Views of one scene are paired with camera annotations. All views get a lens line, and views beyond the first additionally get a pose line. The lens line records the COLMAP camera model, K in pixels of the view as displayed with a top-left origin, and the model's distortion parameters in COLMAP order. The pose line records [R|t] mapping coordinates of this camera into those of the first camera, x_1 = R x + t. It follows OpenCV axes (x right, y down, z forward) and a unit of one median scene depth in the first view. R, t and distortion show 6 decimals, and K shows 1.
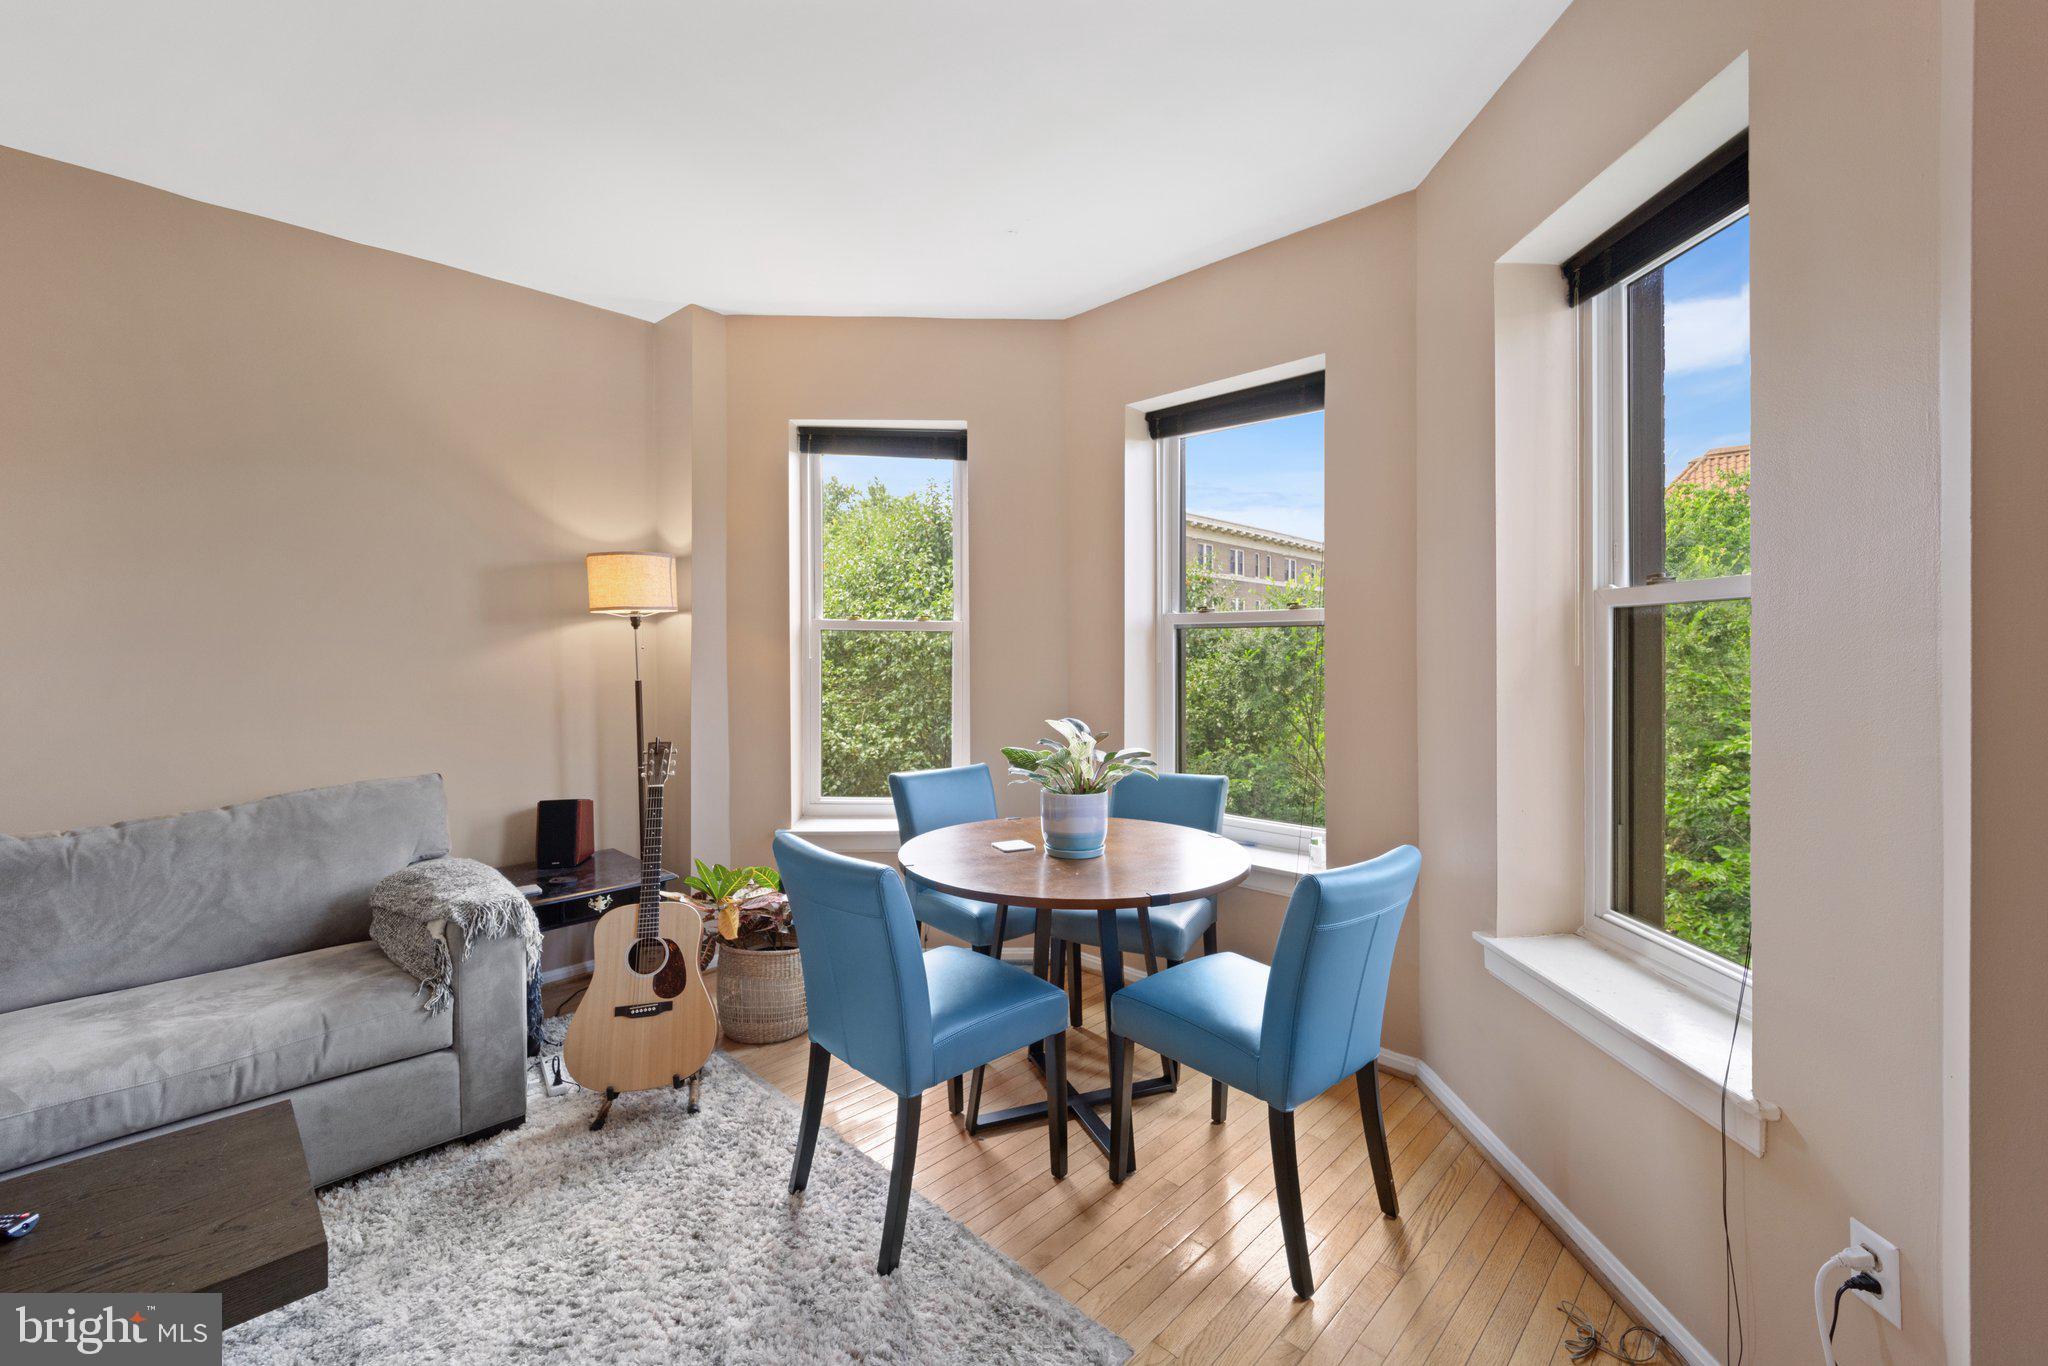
lens RADIAL K [[837.8, 0, 1040.6], [0, 837.8, 644.5], [0, 0, 1]] dist [-0.015284, -0.000181]
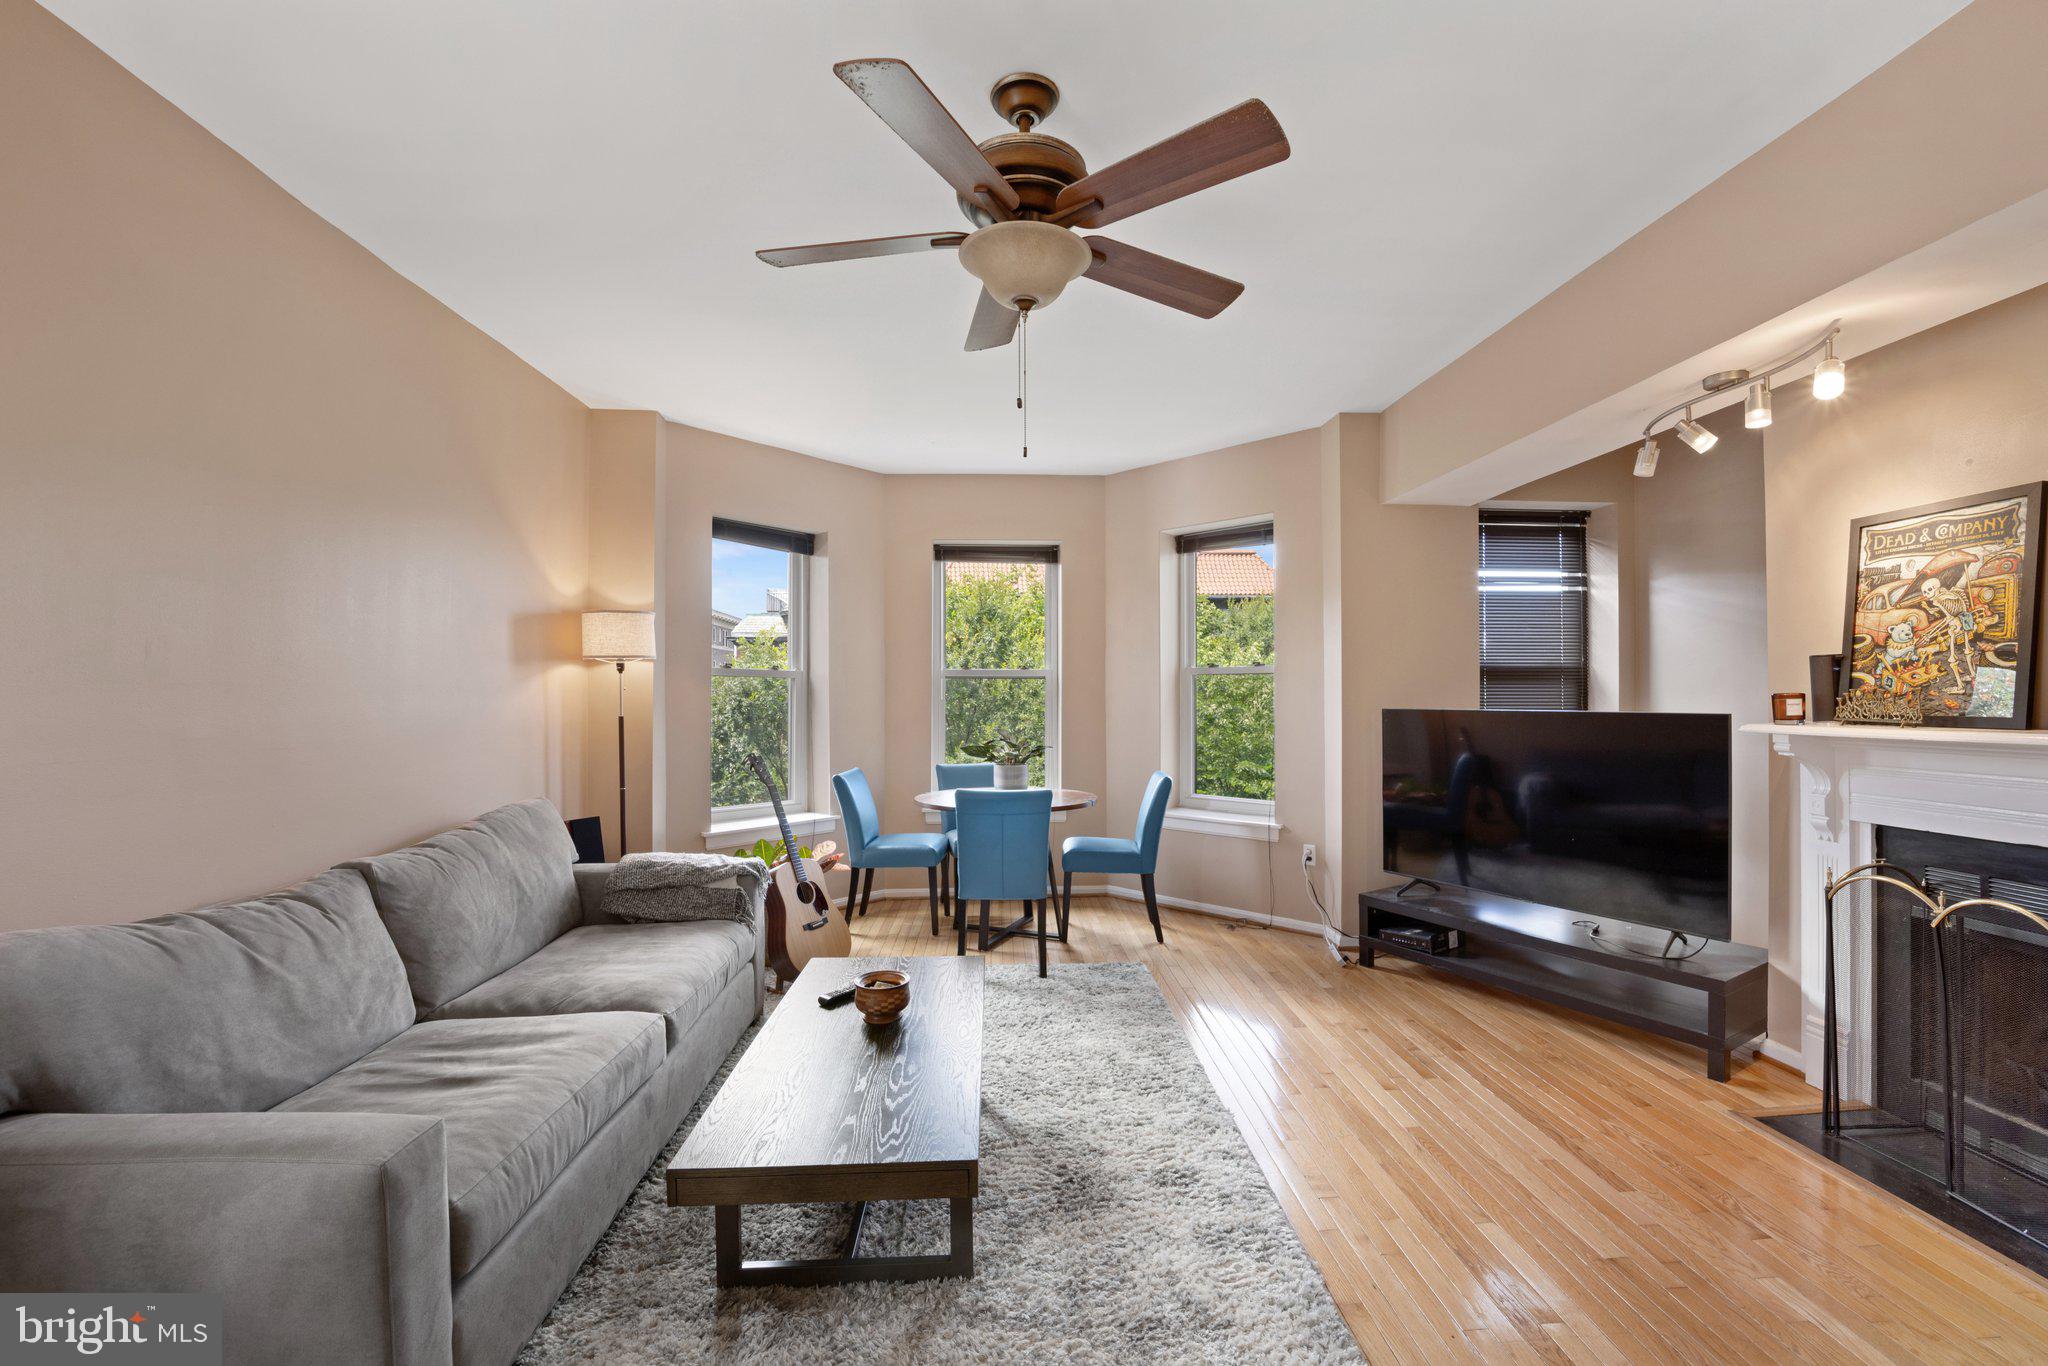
lens RADIAL K [[837.8, 0, 1039.2], [0, 837.8, 681.0], [0, 0, 1]] dist [-0.015284, -0.000181]
pose [[0.684084, 0.010961, 0.729321, -1.400349], [-0.005583, 0.999936, -0.009791, 0.000870], [-0.729382, 0.002626, 0.684102, -0.385546]]
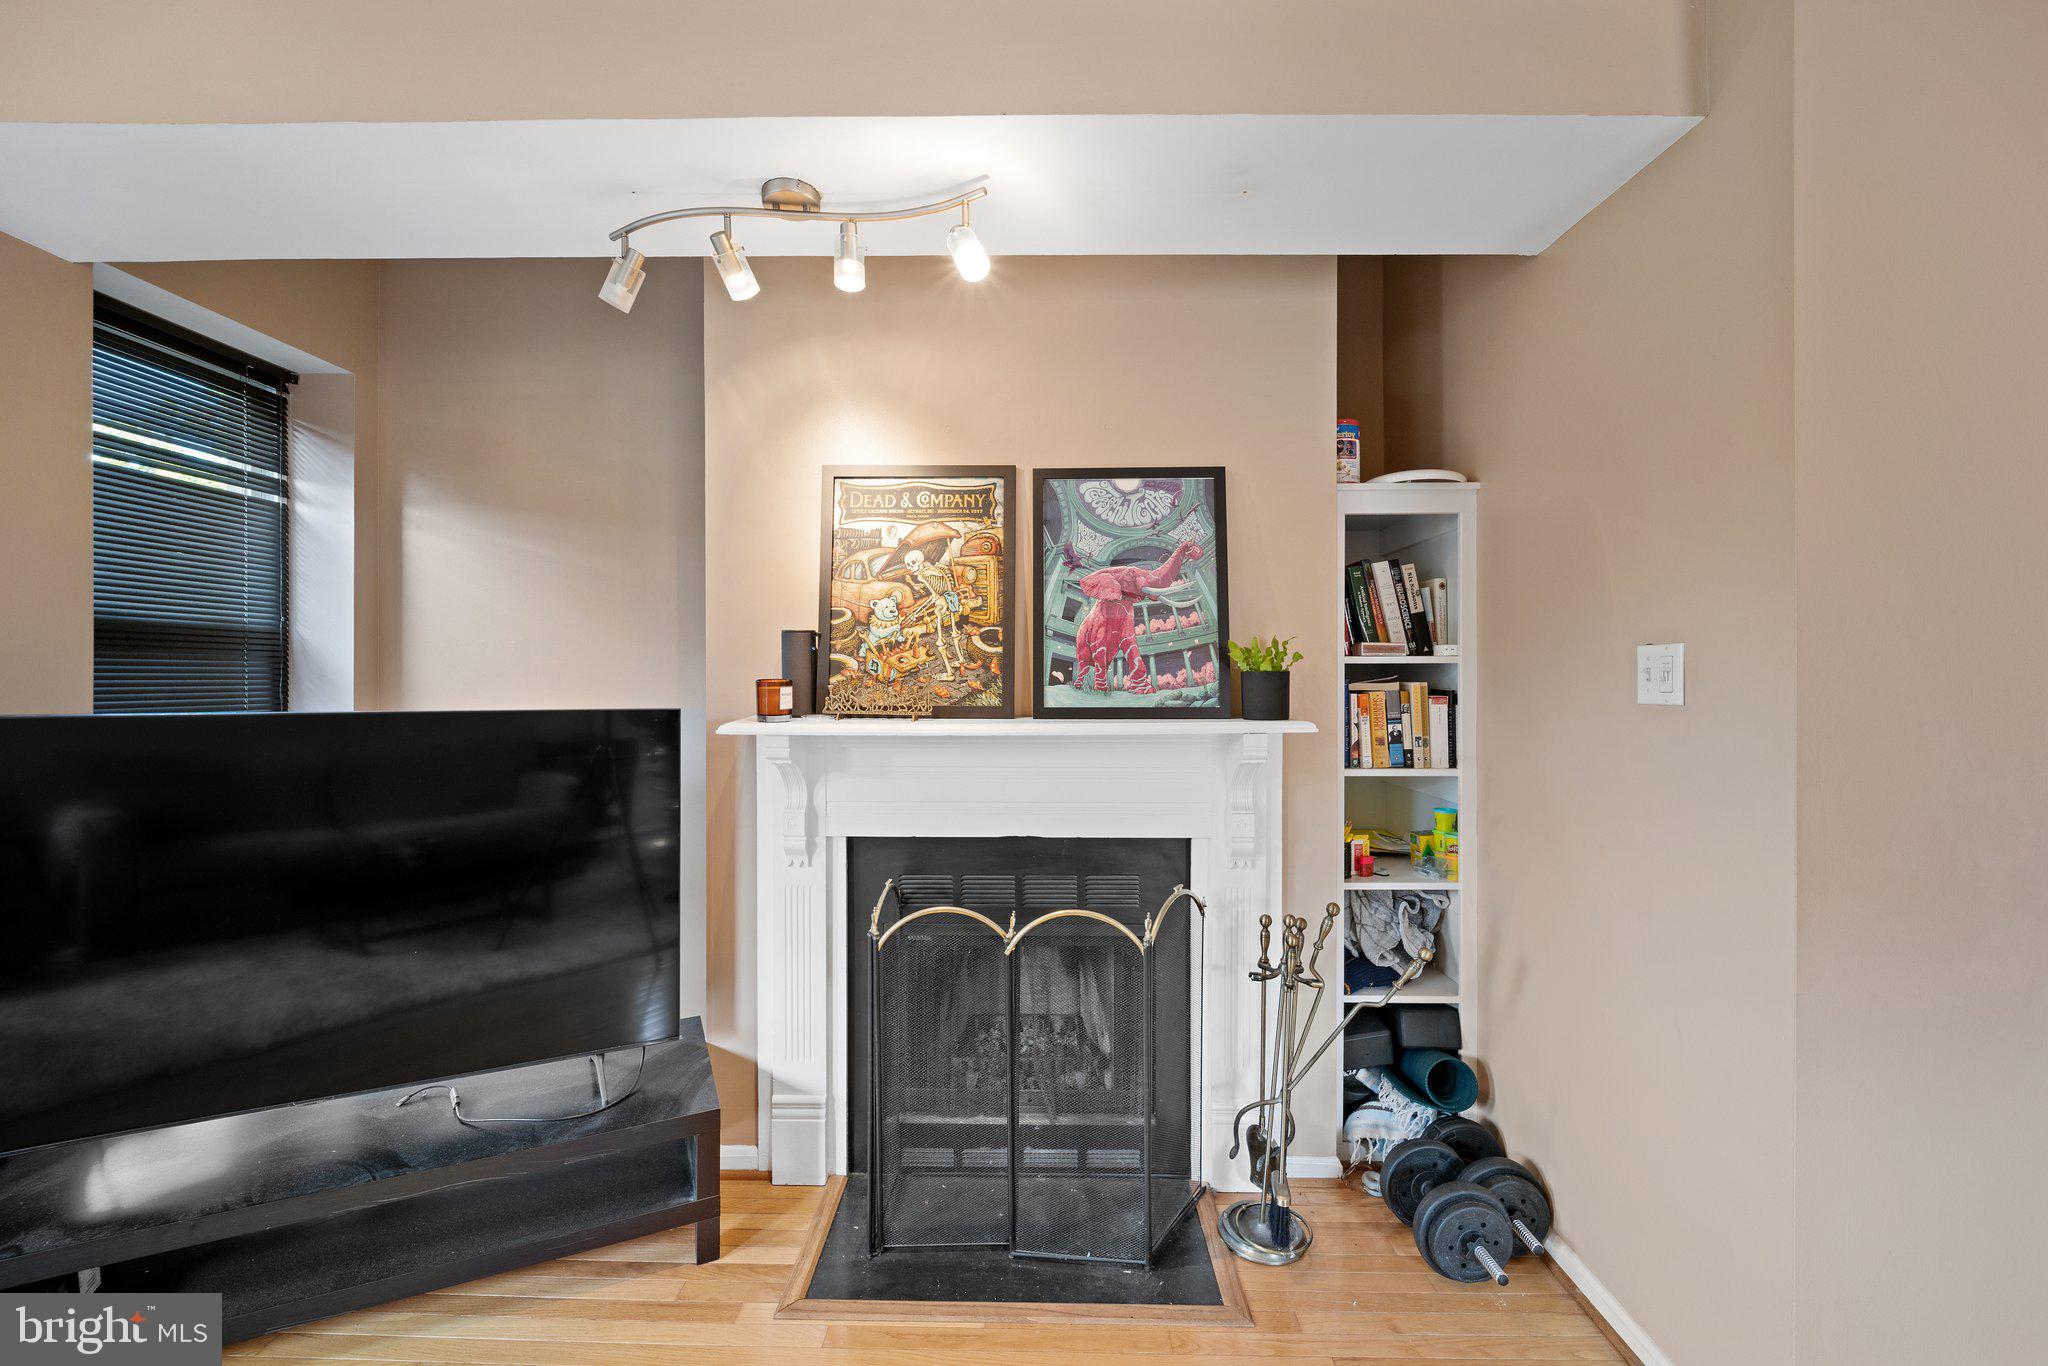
lens RADIAL K [[837.8, 0, 1016.5], [0, 837.8, 675.8], [0, 0, 1]] dist [-0.015284, -0.000181]
pose [[-0.674211, -0.002856, 0.738533, -0.610216], [-0.010665, 0.999926, -0.005869, -0.000641], [-0.738462, -0.011834, -0.674191, 0.061729]]
